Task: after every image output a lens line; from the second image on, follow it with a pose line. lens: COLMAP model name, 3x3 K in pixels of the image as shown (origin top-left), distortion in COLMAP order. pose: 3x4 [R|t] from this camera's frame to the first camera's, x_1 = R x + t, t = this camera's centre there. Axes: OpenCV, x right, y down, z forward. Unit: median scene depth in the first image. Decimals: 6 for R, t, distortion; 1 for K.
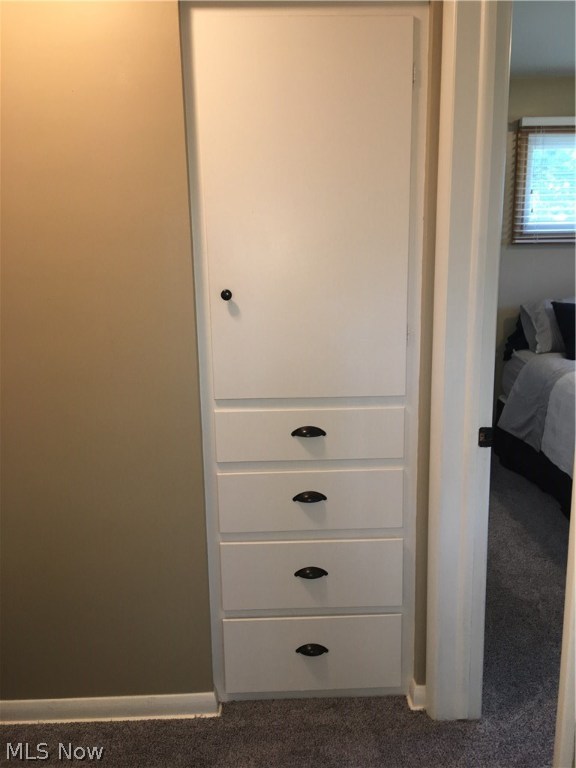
lens RADIAL K [[651.2, 0, 288.0], [0, 651.2, 384.0], [0, 0, 1]] dist [0.087915, -0.114506]
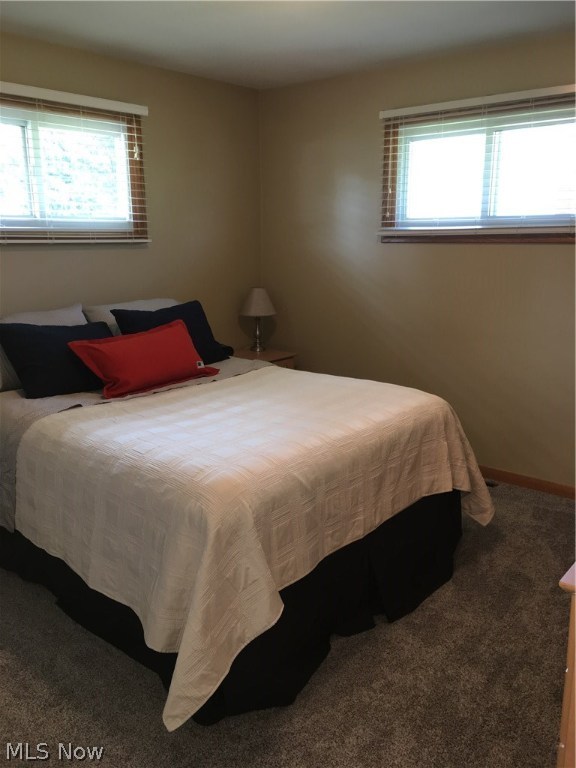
lens RADIAL K [[651.2, 0, 288.0], [0, 651.2, 384.0], [0, 0, 1]] dist [0.087915, -0.114506]
pose [[0.671513, -0.148608, 0.725938, 0.077520], [0.149366, 0.986720, 0.063825, -0.056620], [-0.725782, 0.065571, 0.684792, 0.261093]]
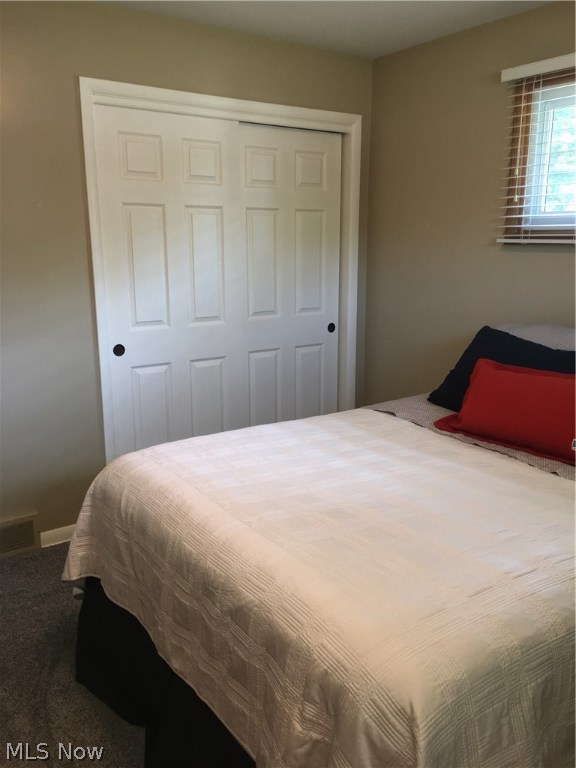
lens RADIAL K [[628.2, 0, 288.0], [0, 628.2, 384.0], [0, 0, 1]] dist [0.021221, 0.004030]
pose [[0.553070, 0.207424, -0.806901, 0.893799], [-0.187501, 0.974655, 0.122029, -0.110400], [0.811762, 0.083804, 0.577944, 0.449836]]
